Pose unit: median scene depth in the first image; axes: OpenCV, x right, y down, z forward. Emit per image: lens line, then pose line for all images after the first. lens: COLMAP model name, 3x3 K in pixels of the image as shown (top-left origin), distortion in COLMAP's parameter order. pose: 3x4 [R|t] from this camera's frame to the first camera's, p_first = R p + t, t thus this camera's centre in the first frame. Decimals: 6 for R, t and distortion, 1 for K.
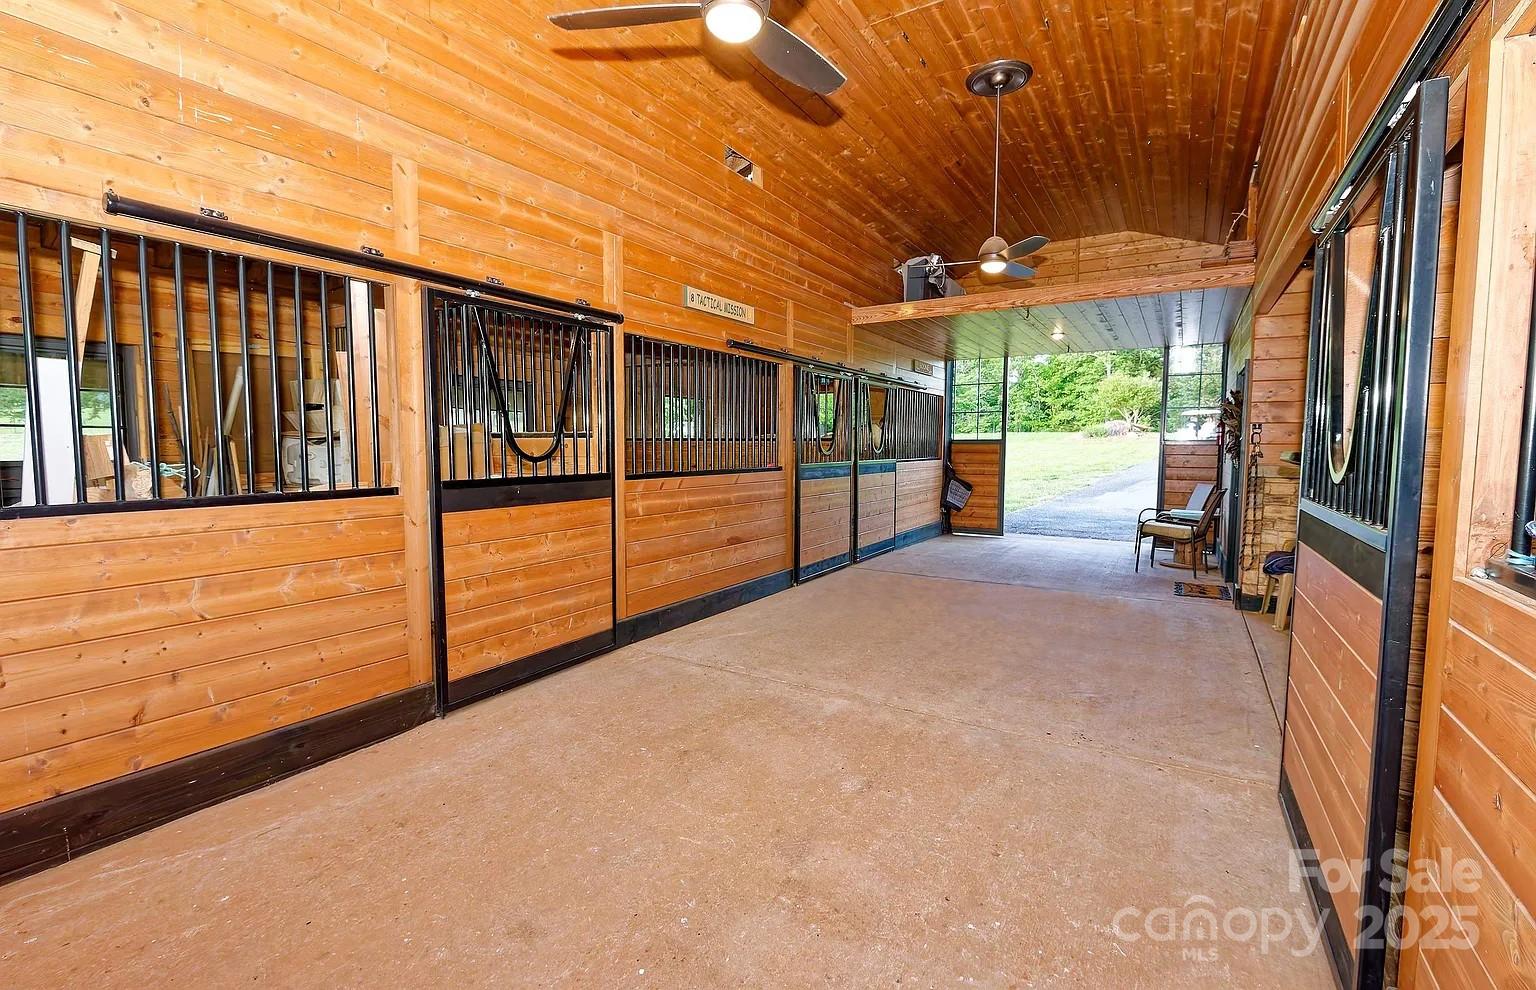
lens RADIAL K [[665.0, 0, 768.0], [0, 665.0, 495.0], [0, 0, 1]] dist [0.012872, -0.010584]
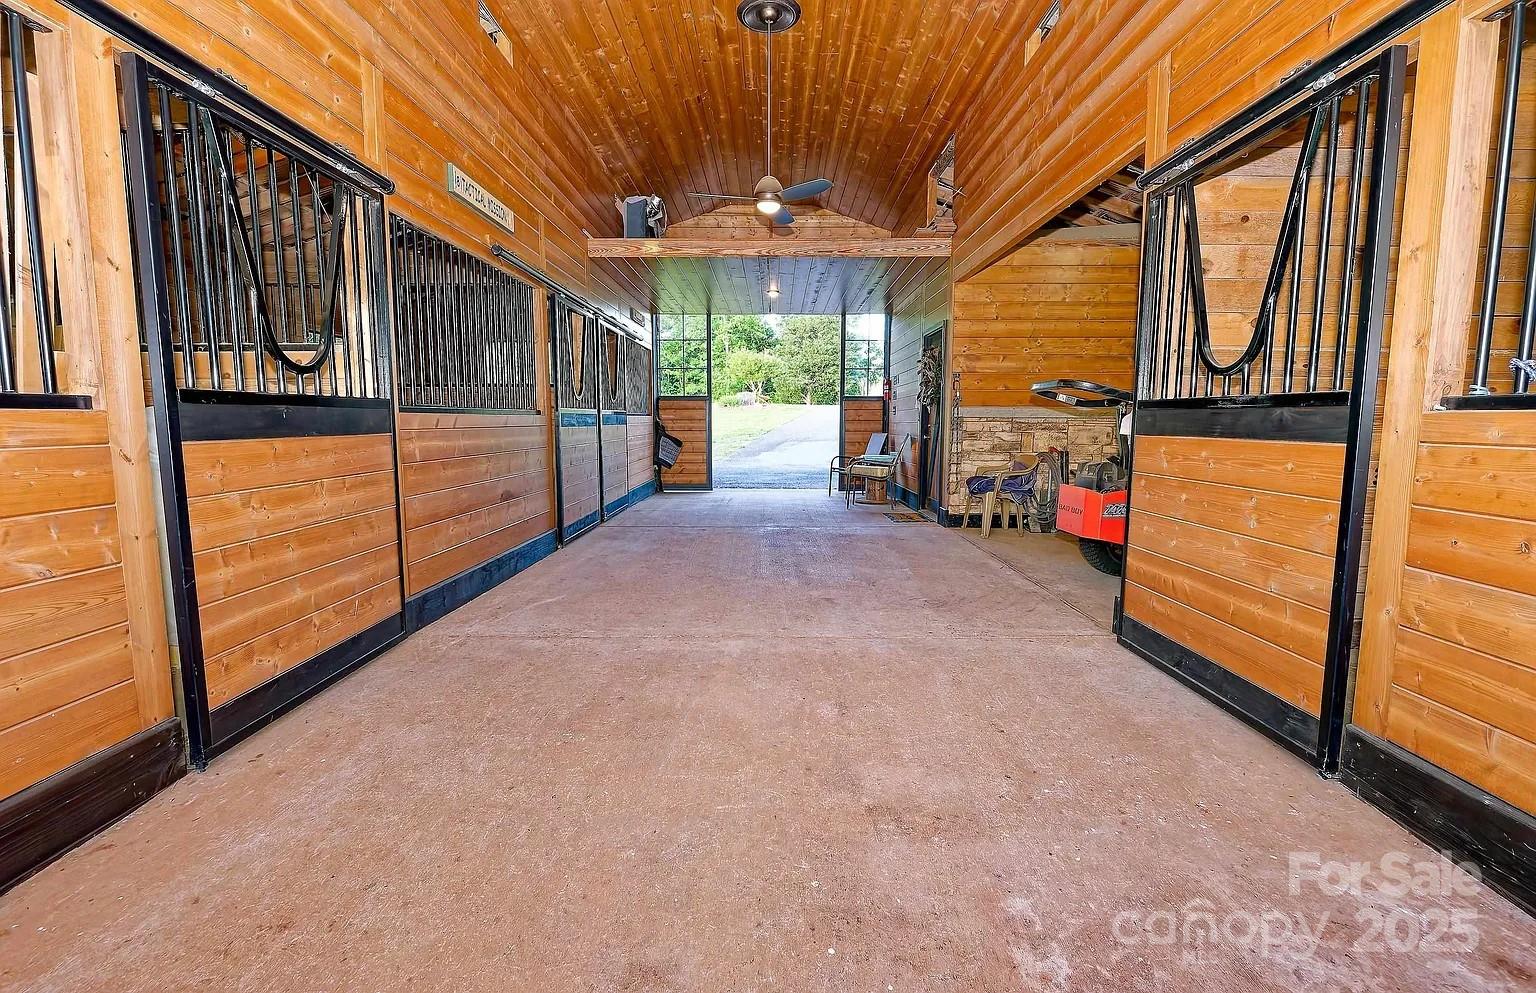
lens RADIAL K [[676.3, 0, 764.3], [0, 676.3, 497.5], [0, 0, 1]] dist [0.007611, -0.011001]
pose [[0.857912, -0.061596, 0.510091, -0.269067], [0.040989, 0.997829, 0.051555, 0.052662], [-0.512160, -0.023322, 0.858574, 0.149638]]
